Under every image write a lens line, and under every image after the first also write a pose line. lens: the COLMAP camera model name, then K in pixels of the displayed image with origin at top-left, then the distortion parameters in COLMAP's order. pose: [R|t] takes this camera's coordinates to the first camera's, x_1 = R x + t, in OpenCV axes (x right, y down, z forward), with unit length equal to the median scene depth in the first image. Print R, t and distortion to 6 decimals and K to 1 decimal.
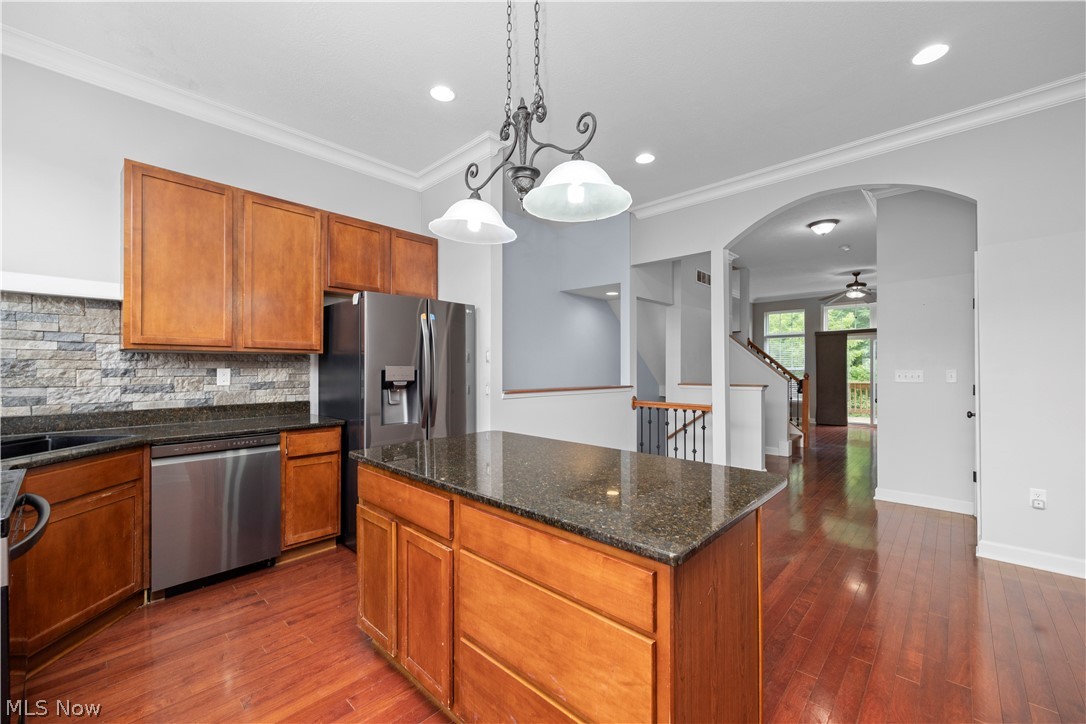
lens RADIAL K [[433.7, 0, 547.7], [0, 433.7, 369.8], [0, 0, 1]] dist [0.000343, -0.001012]
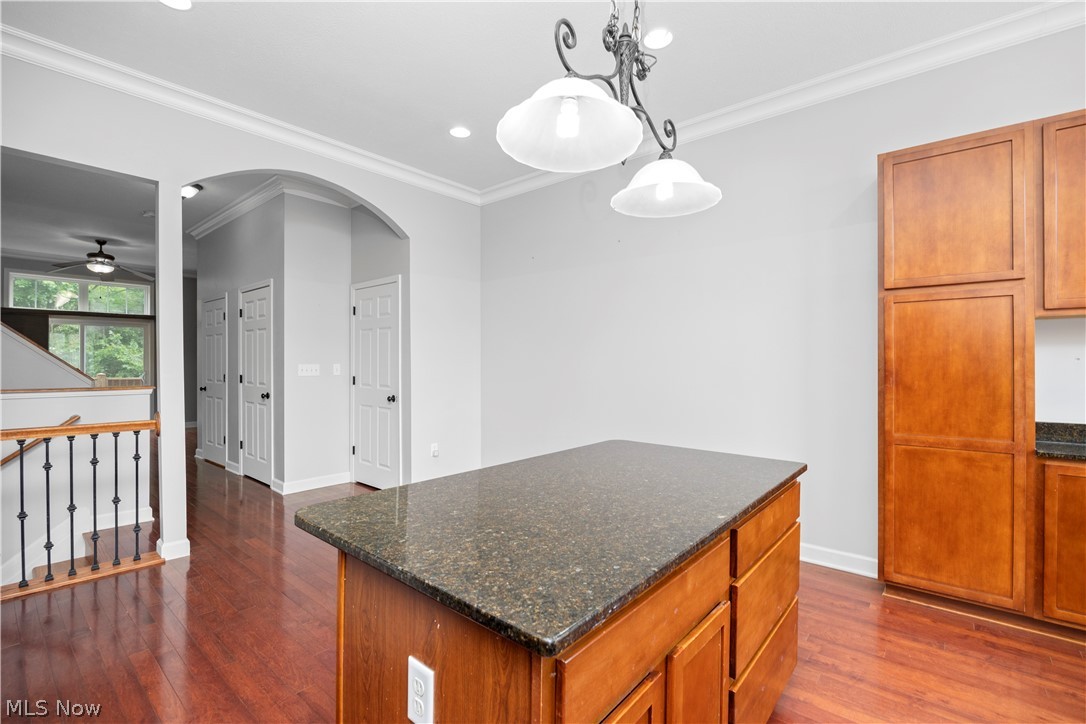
lens RADIAL K [[487.4, 0, 545.8], [0, 487.4, 363.5], [0, 0, 1]] dist [-0.017533, -0.000133]
pose [[-0.045064, -0.001575, 0.998983, -0.193462], [0.002644, 0.999995, 0.001696, -0.000917], [-0.998981, 0.002718, -0.045060, 0.236999]]
